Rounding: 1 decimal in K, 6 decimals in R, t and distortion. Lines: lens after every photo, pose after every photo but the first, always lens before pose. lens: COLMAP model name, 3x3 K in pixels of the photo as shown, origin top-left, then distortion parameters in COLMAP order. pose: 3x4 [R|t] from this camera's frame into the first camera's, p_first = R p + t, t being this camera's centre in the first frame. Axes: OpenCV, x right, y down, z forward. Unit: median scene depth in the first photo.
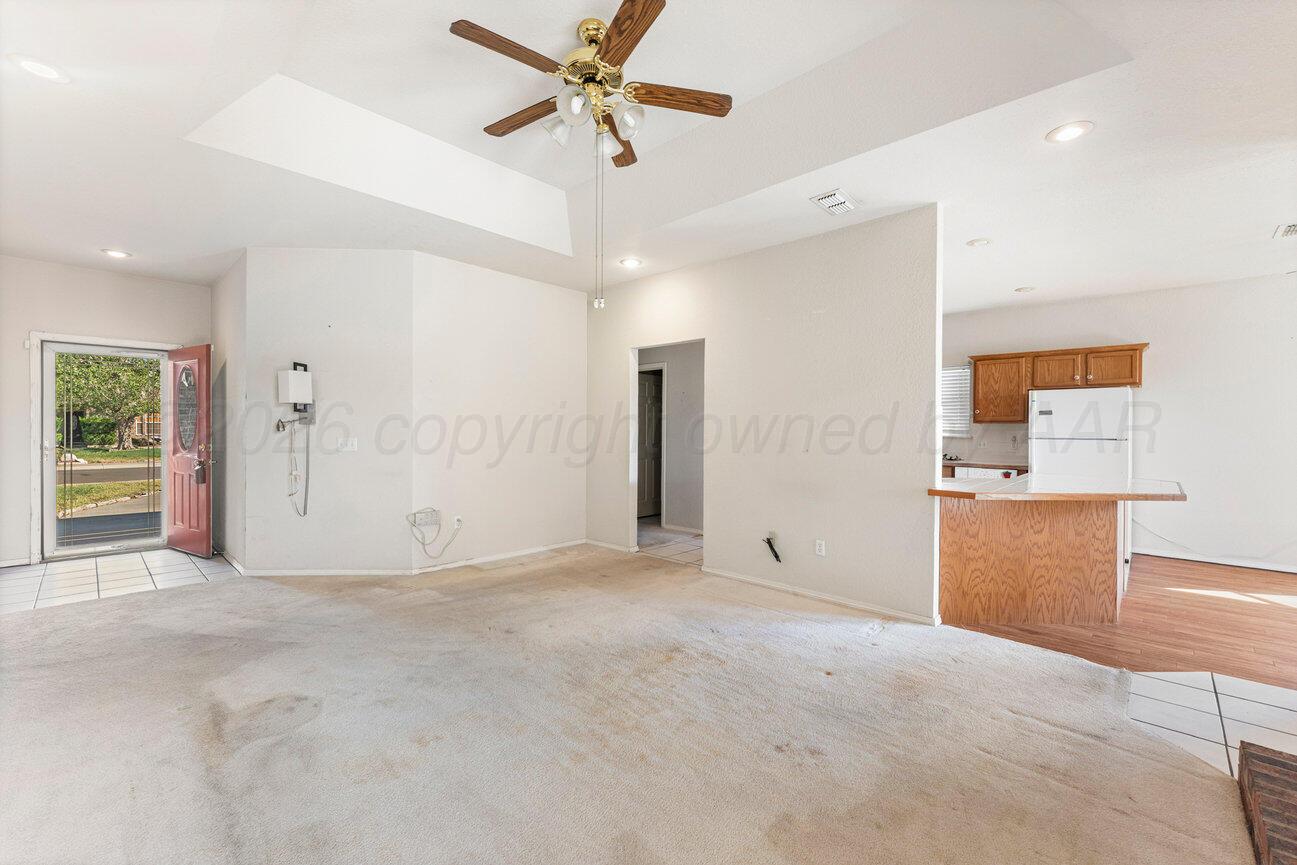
lens RADIAL K [[535.9, 0, 656.4], [0, 535.9, 433.7], [0, 0, 1]] dist [0.002263, -0.001252]
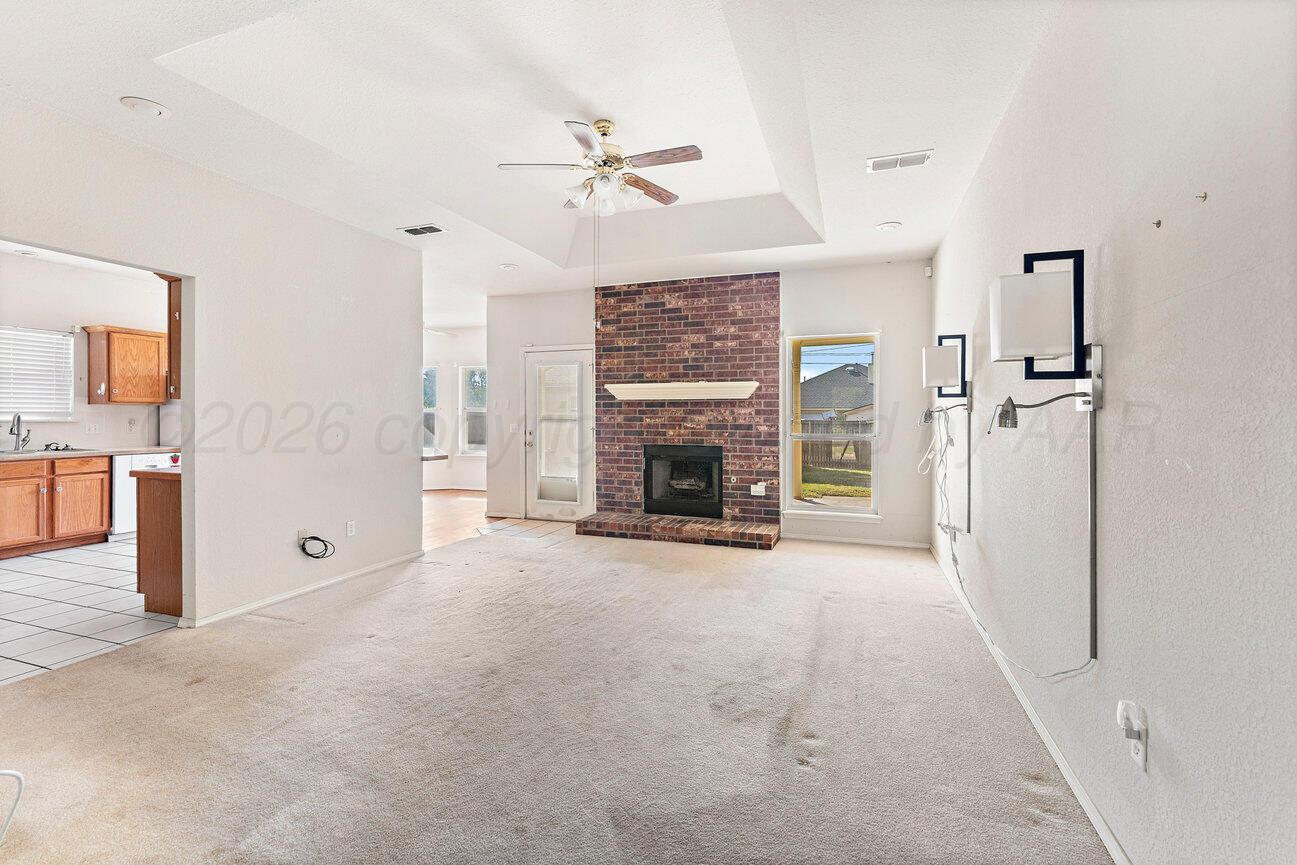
lens RADIAL K [[564.5, 0, 639.2], [0, 564.5, 418.3], [0, 0, 1]] dist [-0.000616, -0.000674]
pose [[-0.384906, -0.013719, 0.922854, -0.945019], [0.001107, 0.999882, 0.015325, -0.016527], [-0.922955, 0.006920, -0.384846, 0.935894]]
